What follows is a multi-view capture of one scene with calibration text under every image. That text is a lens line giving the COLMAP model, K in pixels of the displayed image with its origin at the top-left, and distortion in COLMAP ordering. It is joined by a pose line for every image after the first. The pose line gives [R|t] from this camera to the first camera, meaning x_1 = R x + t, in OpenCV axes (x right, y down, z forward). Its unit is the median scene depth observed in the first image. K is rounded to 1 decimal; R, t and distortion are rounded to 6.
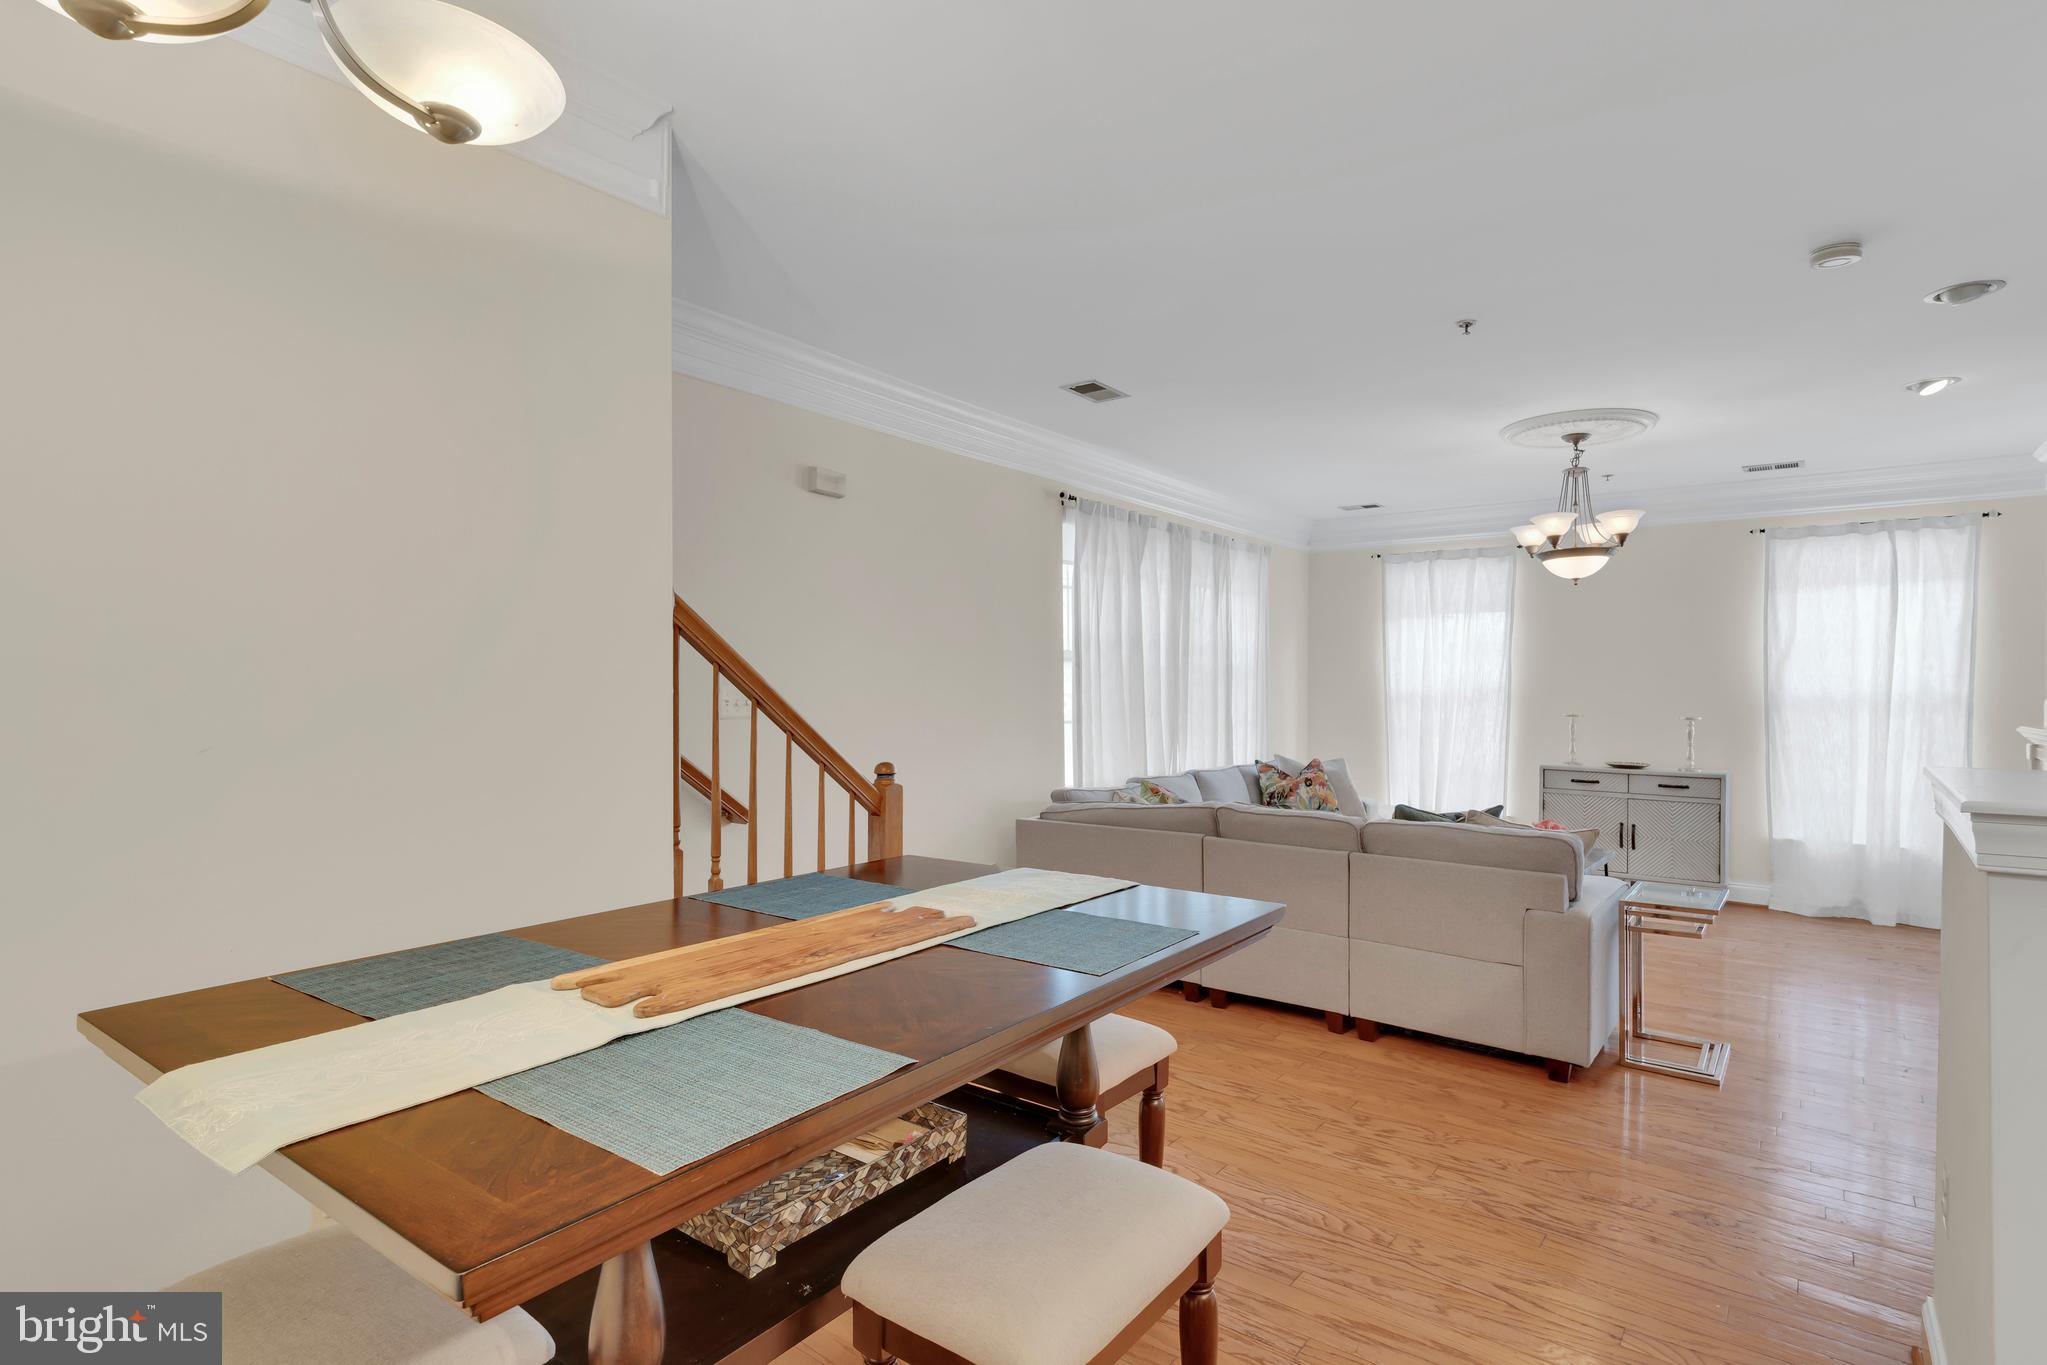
lens RADIAL K [[1007.6, 0, 1021.8], [0, 1007.6, 686.5], [0, 0, 1]] dist [0.001237, -0.000227]
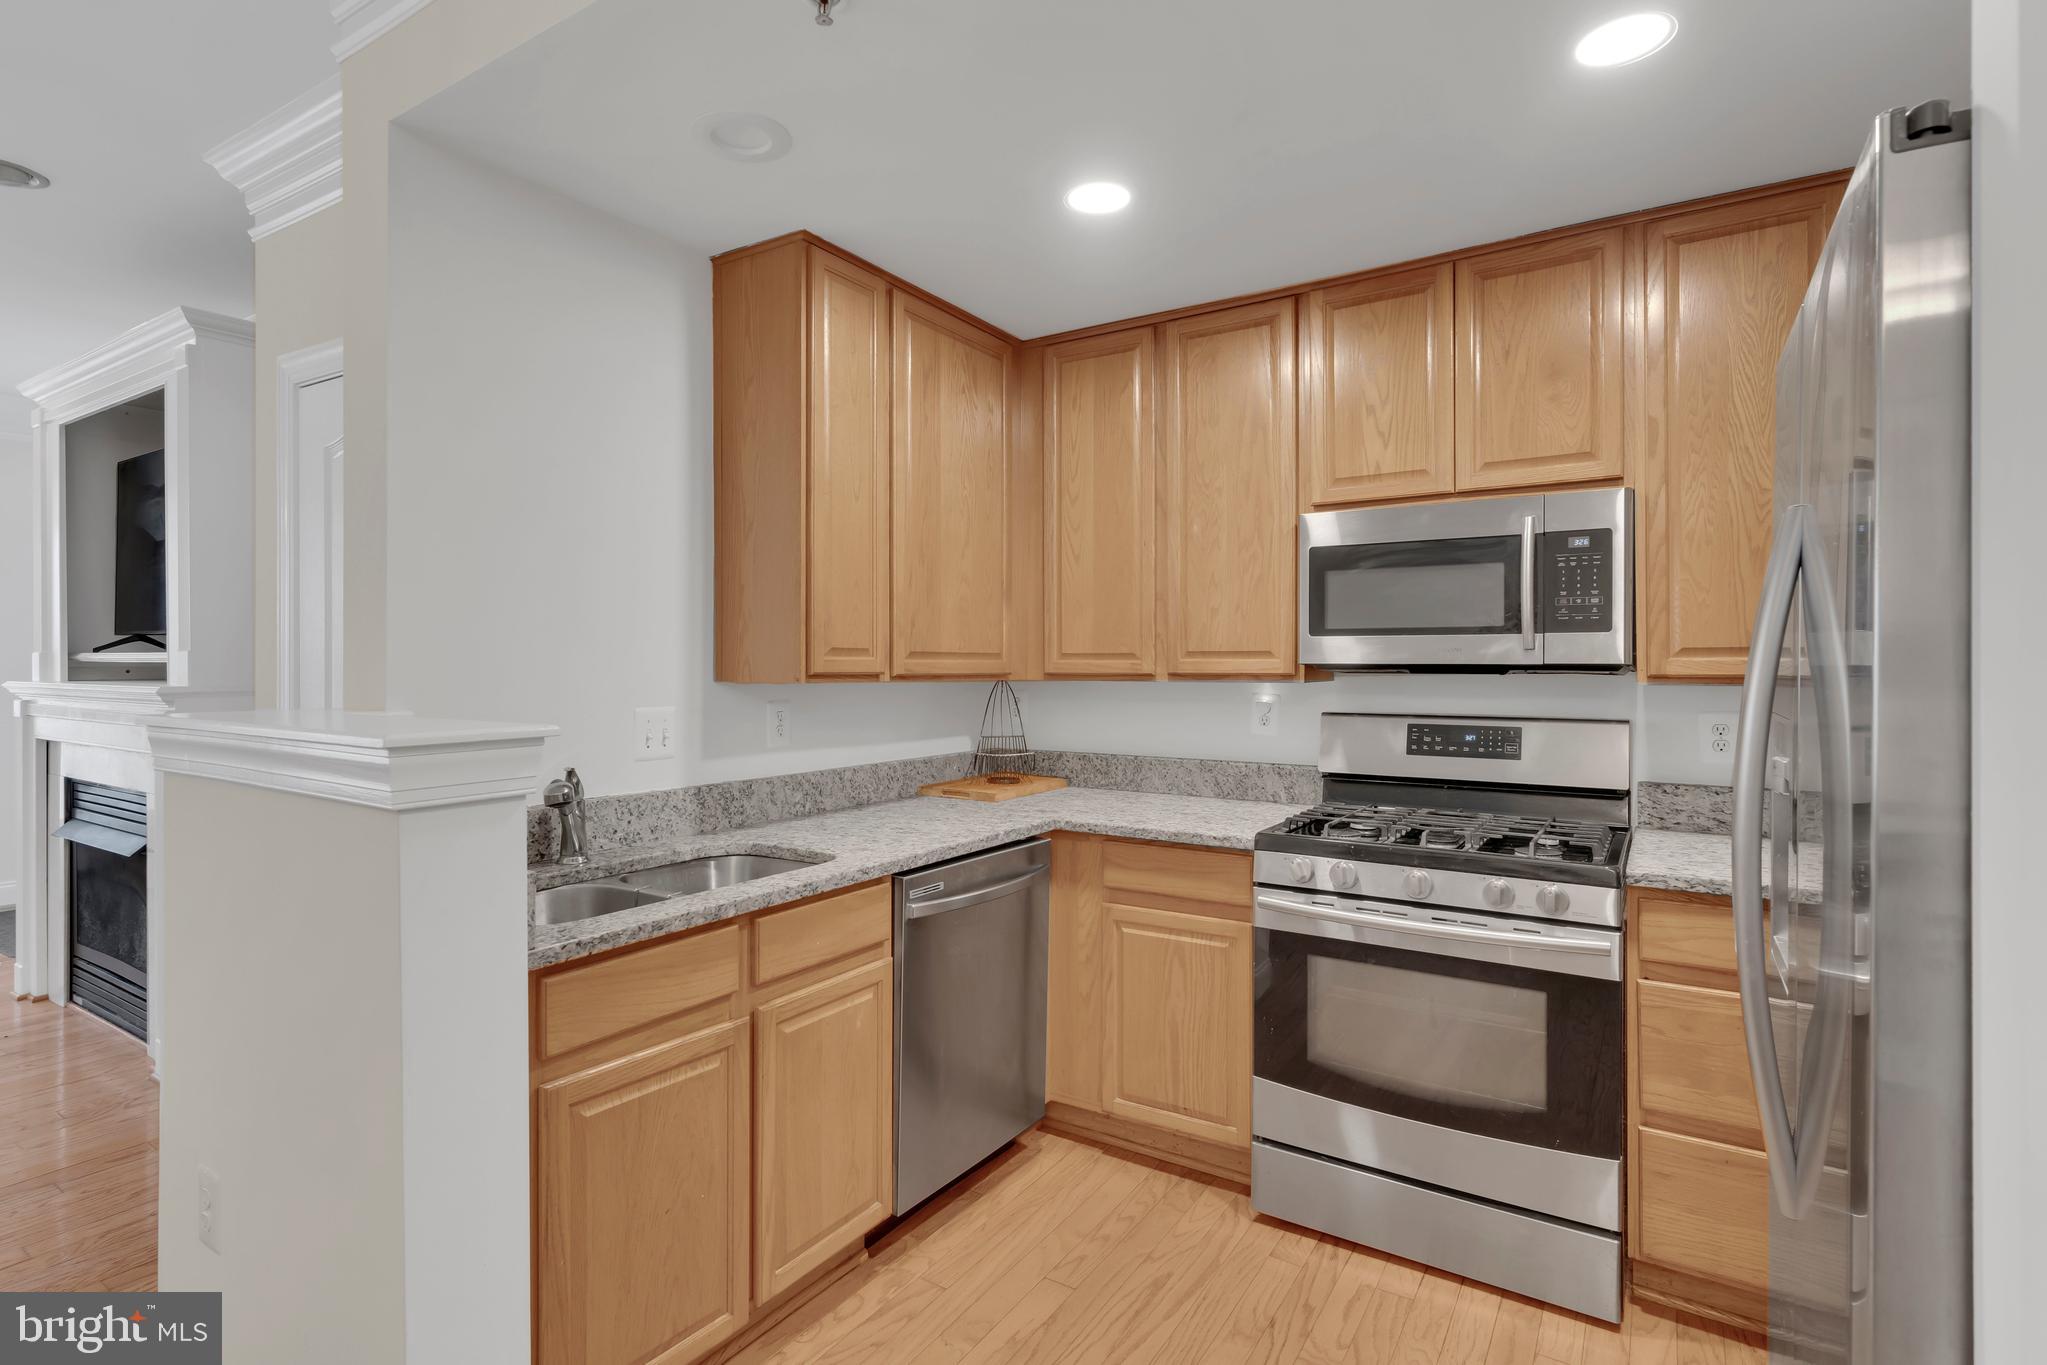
lens RADIAL K [[997.2, 0, 1023.2], [0, 997.2, 662.7], [0, 0, 1]] dist [0.001922, 0.000234]
pose [[-0.095899, -0.009007, 0.995350, 0.000709], [-0.001131, 0.999959, 0.008940, 0.009140], [-0.995390, -0.000268, -0.095905, 0.115190]]
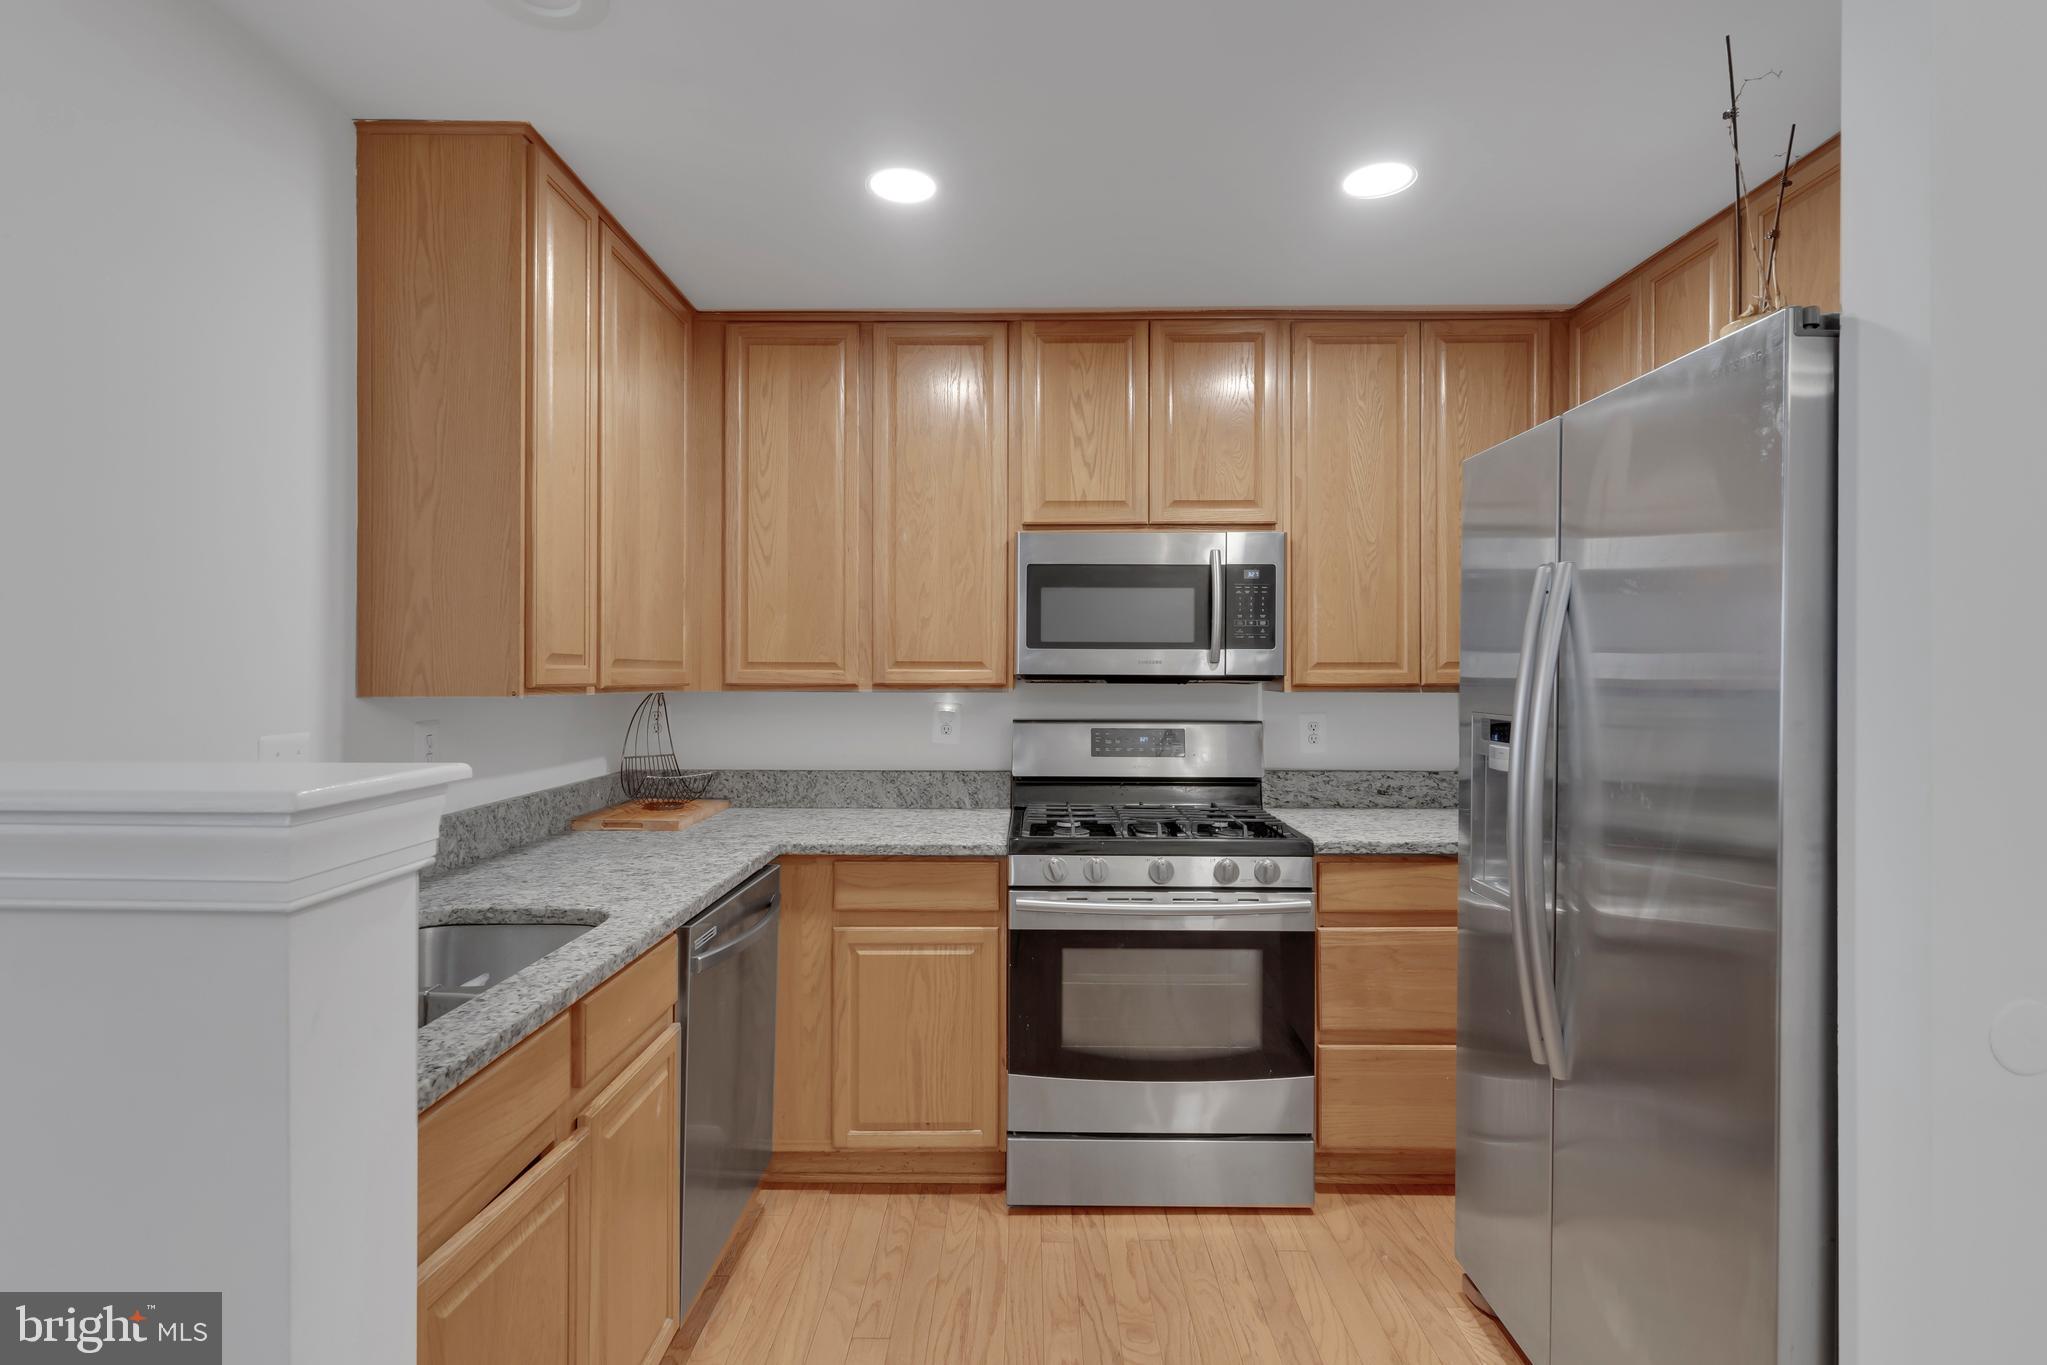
lens RADIAL K [[994.6, 0, 1022.5], [0, 994.6, 672.1], [0, 0, 1]] dist [0.001040, 0.000089]
pose [[-0.613997, -0.010966, 0.789232, 0.057642], [-0.009211, 0.999935, 0.006728, 0.009267], [-0.789254, -0.003139, -0.614058, 0.224404]]
